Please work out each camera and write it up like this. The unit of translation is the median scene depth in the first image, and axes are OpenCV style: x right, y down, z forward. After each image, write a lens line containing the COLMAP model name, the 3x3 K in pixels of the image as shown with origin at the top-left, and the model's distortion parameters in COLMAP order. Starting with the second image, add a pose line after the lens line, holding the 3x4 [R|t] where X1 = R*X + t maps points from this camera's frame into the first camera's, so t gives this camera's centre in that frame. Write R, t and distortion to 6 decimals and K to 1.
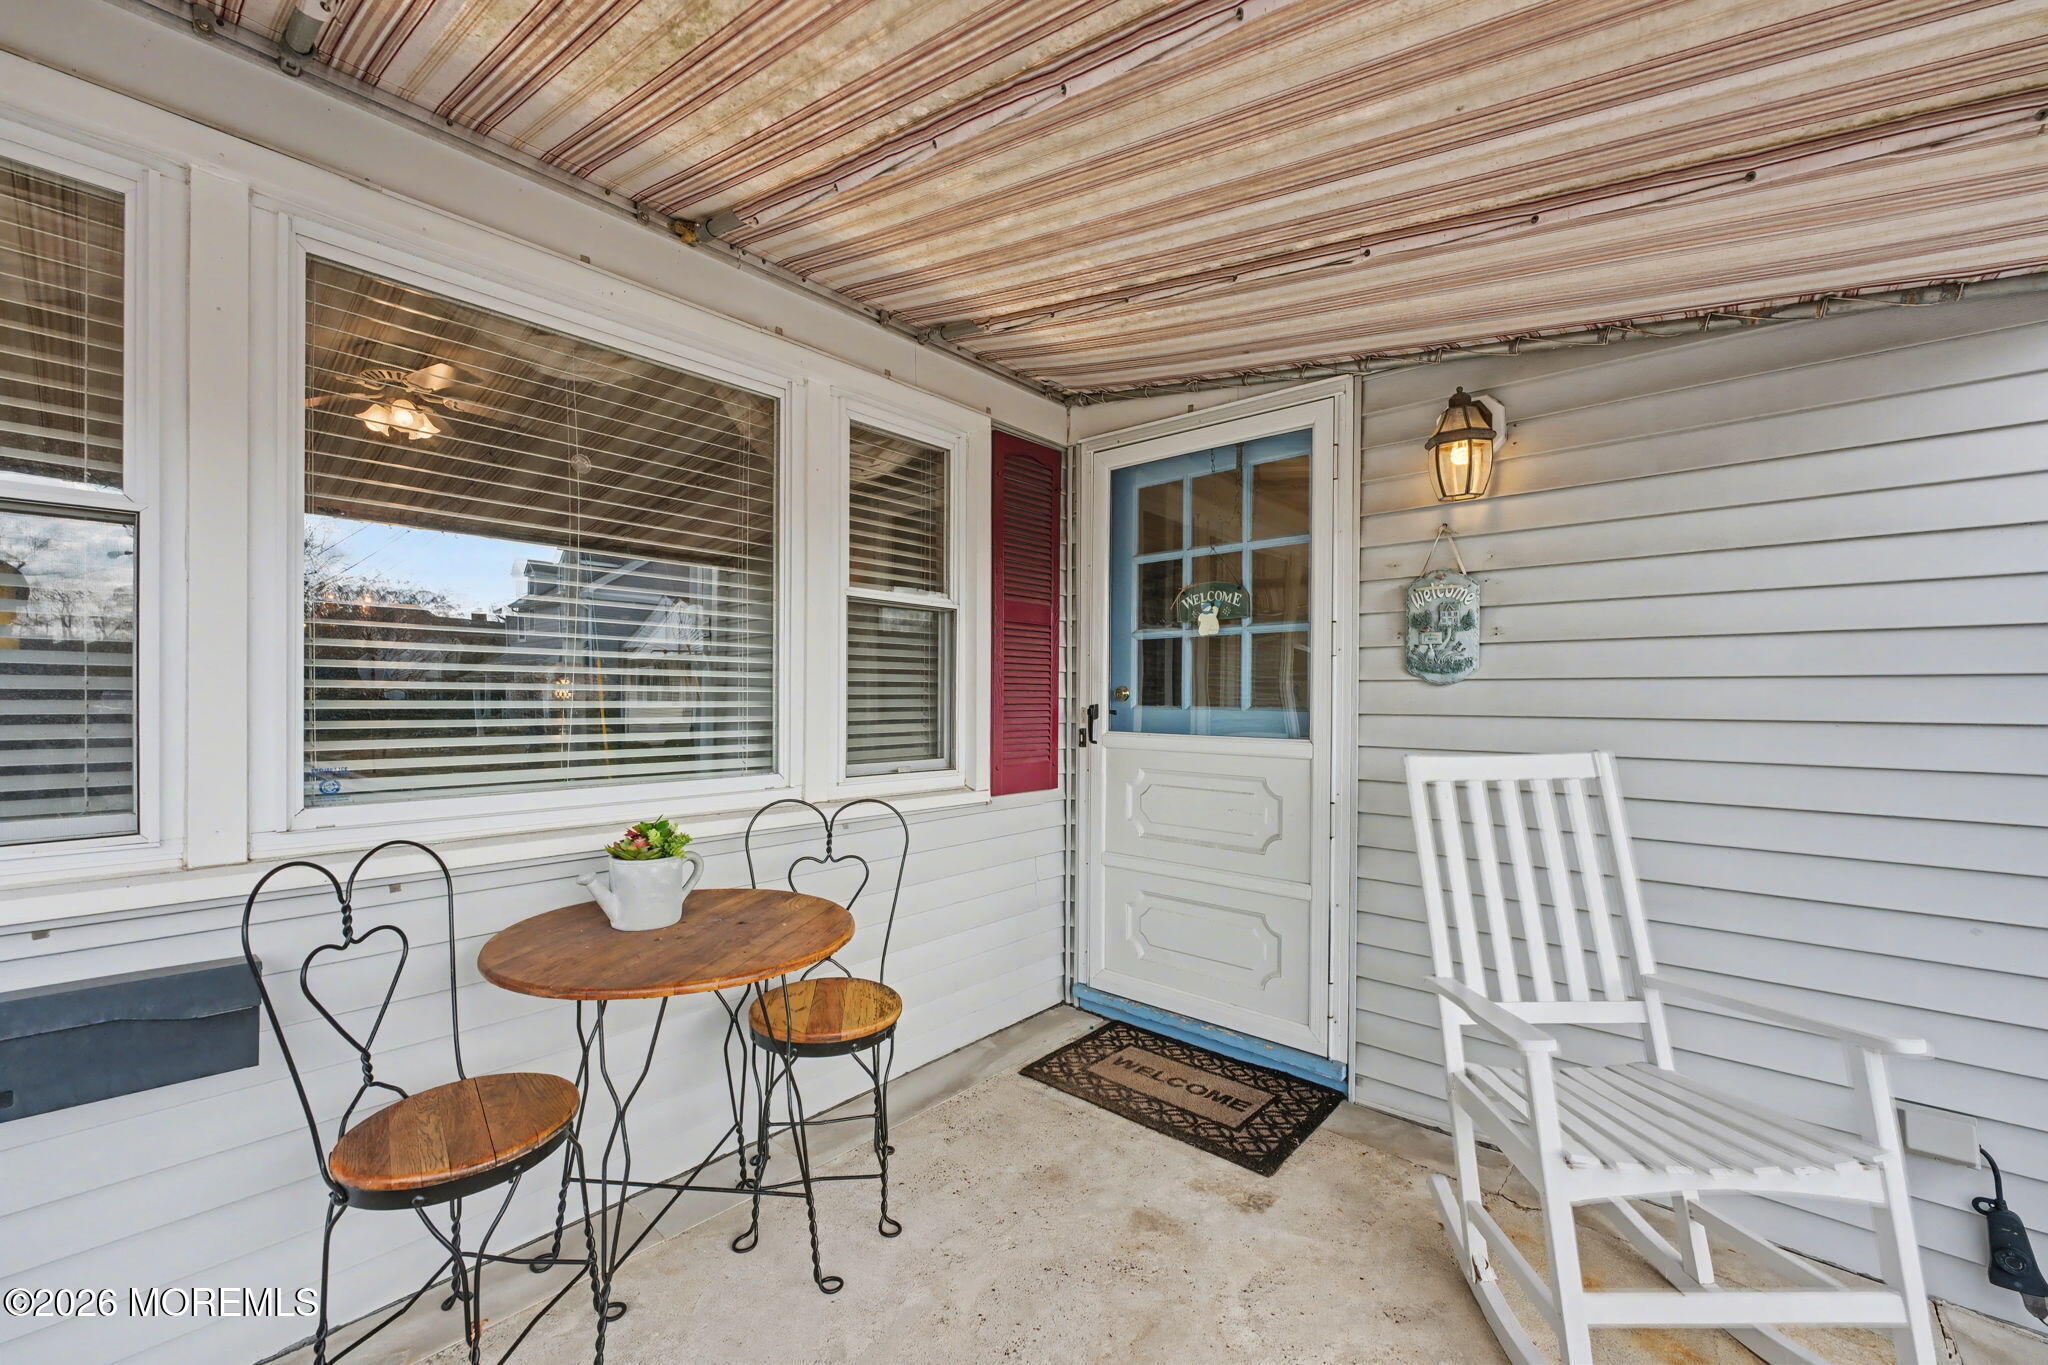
lens RADIAL K [[831.8, 0, 1016.0], [0, 831.8, 696.5], [0, 0, 1]] dist [-0.001960, -0.000241]
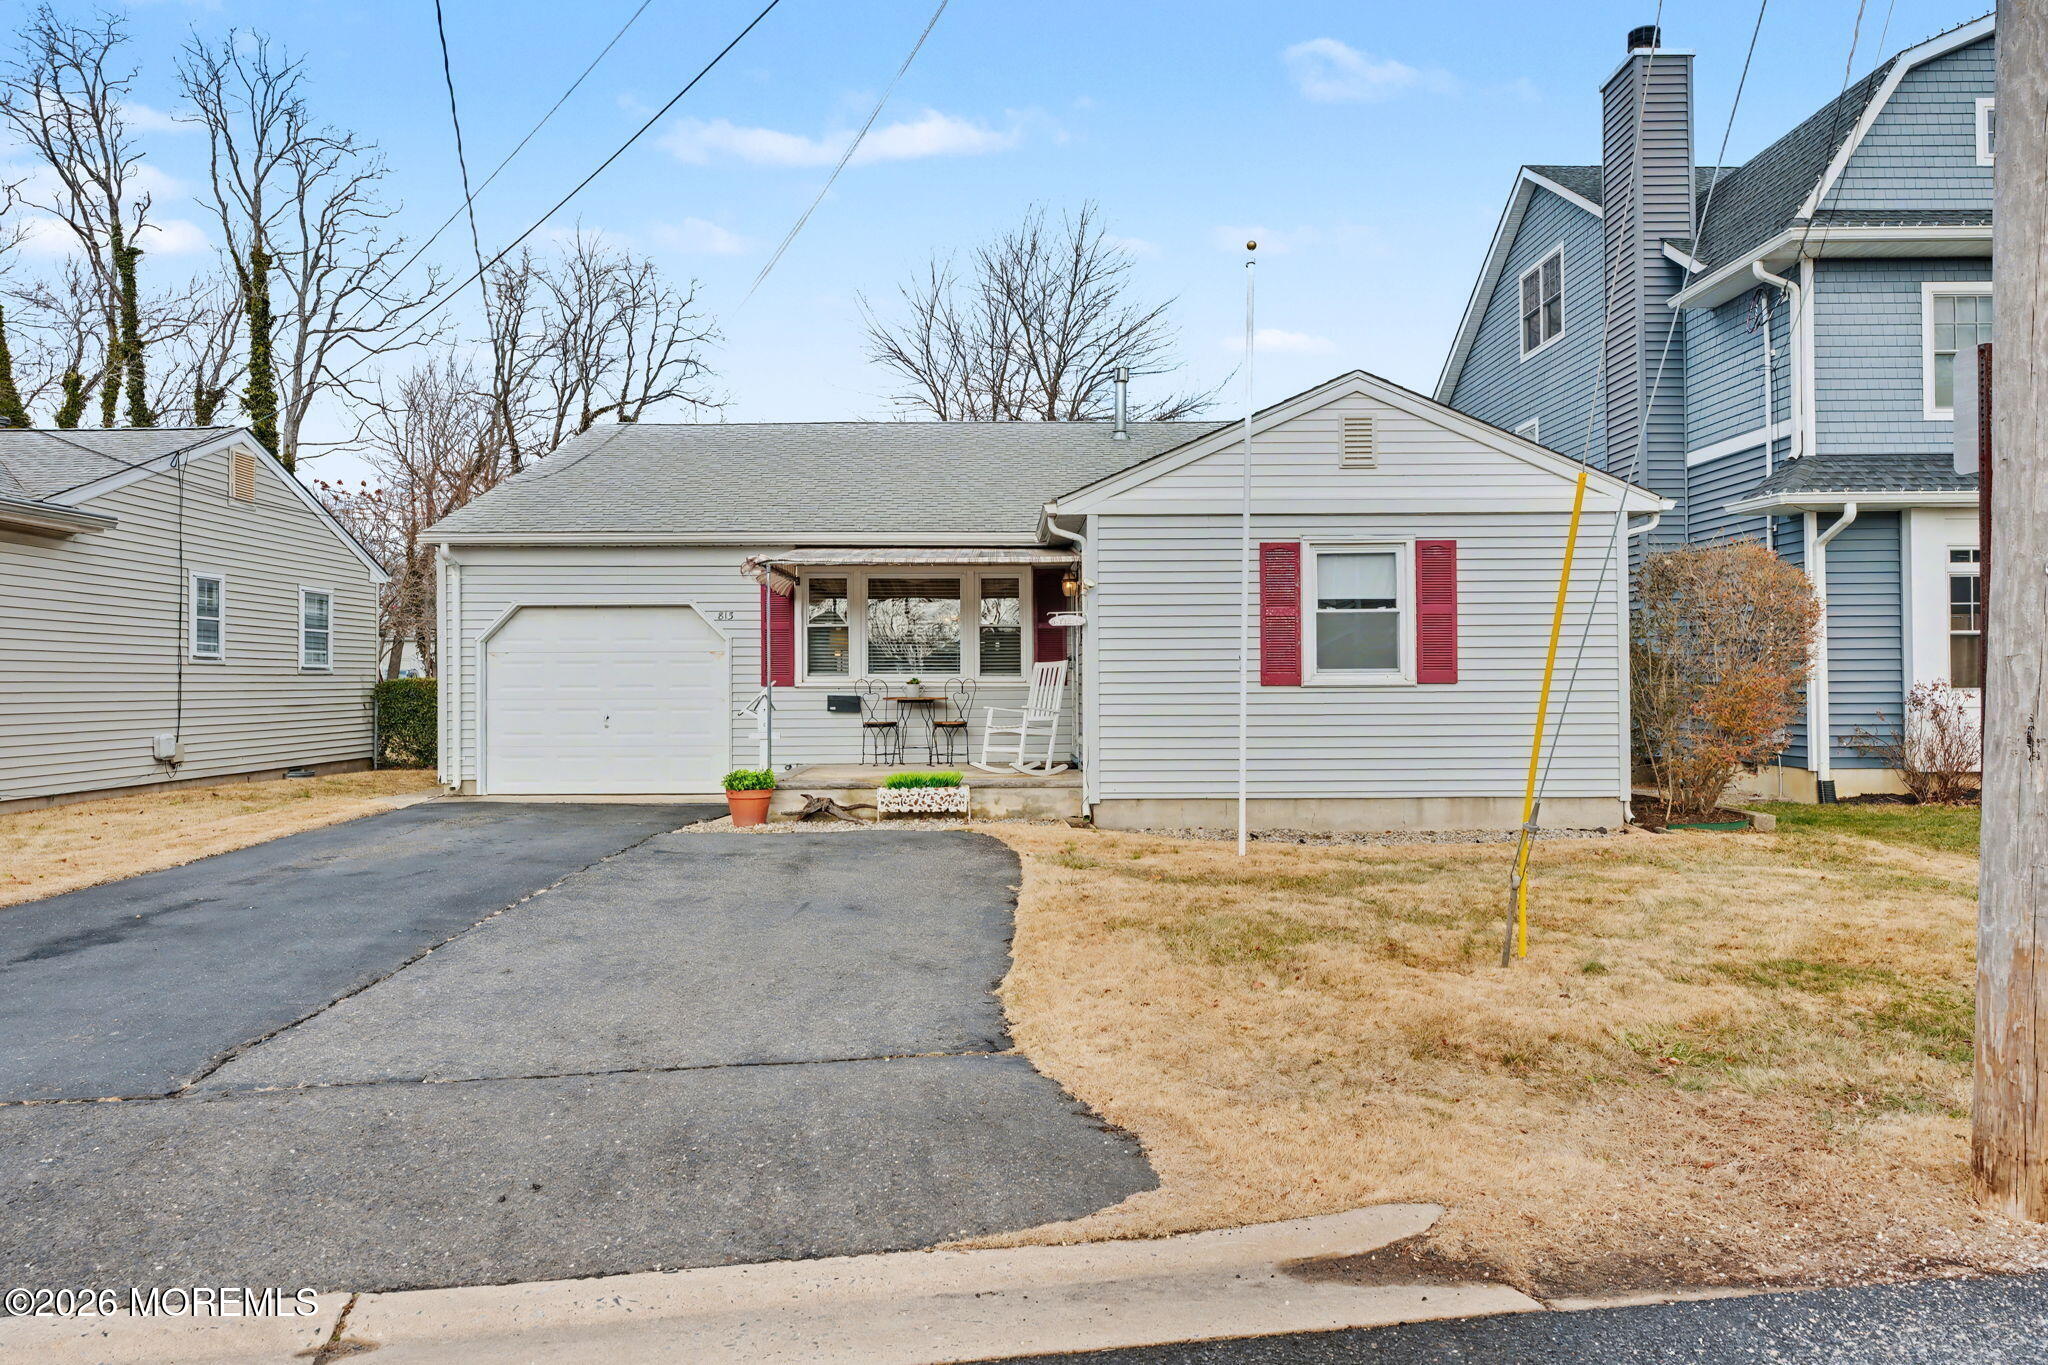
lens RADIAL K [[1401.4, 0, 1024.0], [0, 1401.4, 682.5], [0, 0, 1]] dist [0.004016, -0.000175]
pose [[0.692302, -0.014889, -0.721455, 4.130120], [0.008204, 0.999885, -0.012762, 0.192719], [0.721561, 0.002916, 0.692344, -2.958806]]
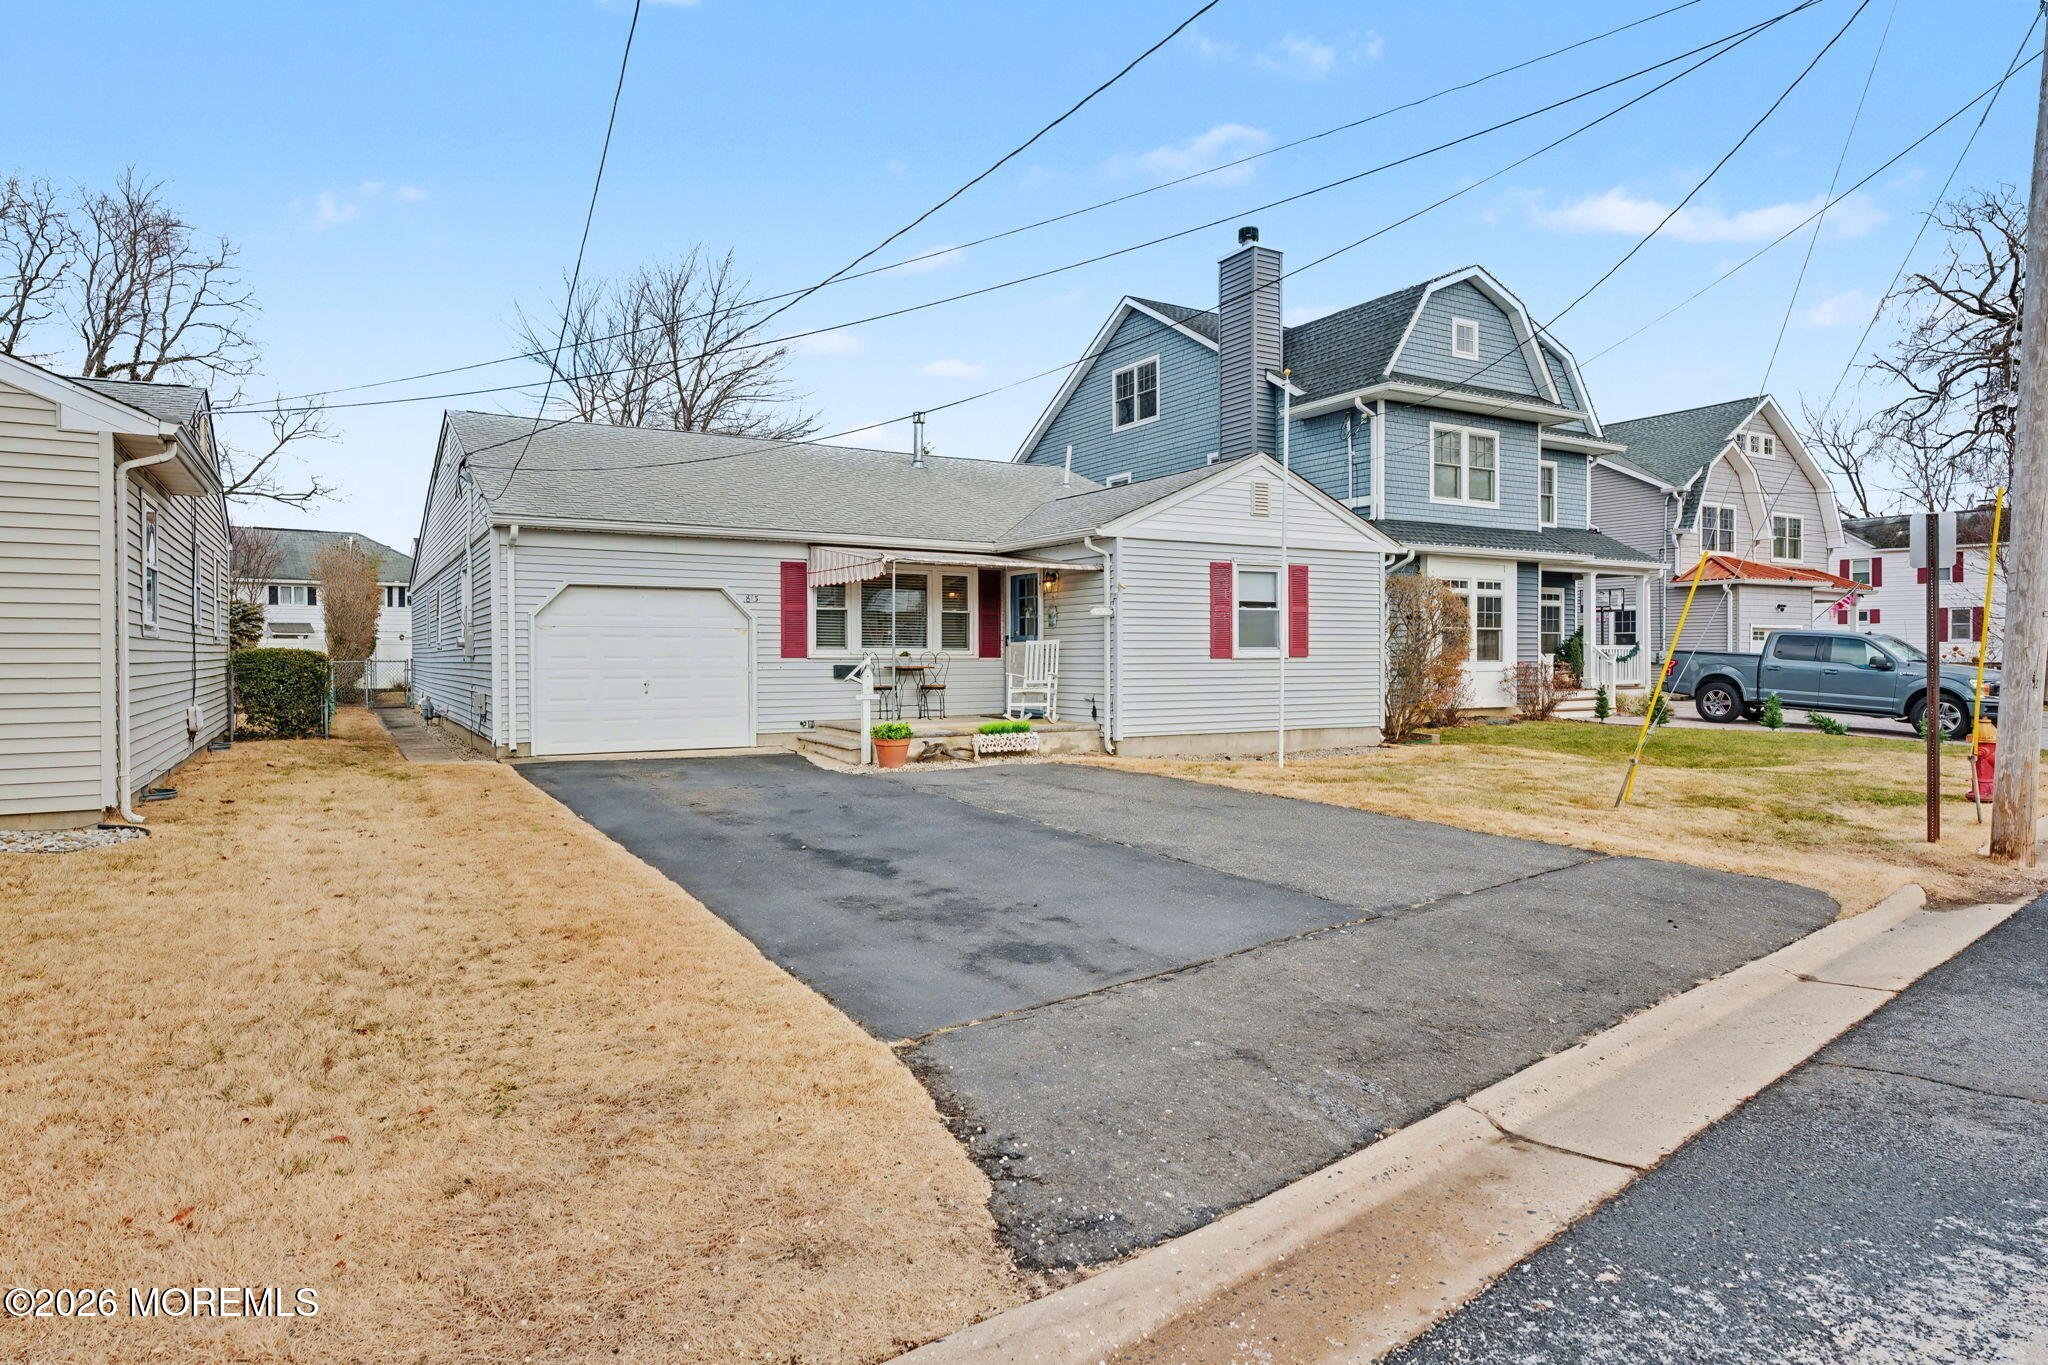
lens RADIAL K [[1156.7, 0, 1024.0], [0, 1156.7, 682.5], [0, 0, 1]] dist [-0.012250, -0.001027]
pose [[0.958451, -0.004635, -0.285220, 2.027066], [0.009743, 0.999816, 0.016493, 0.167370], [0.285091, -0.018587, 0.958320, -4.965467]]
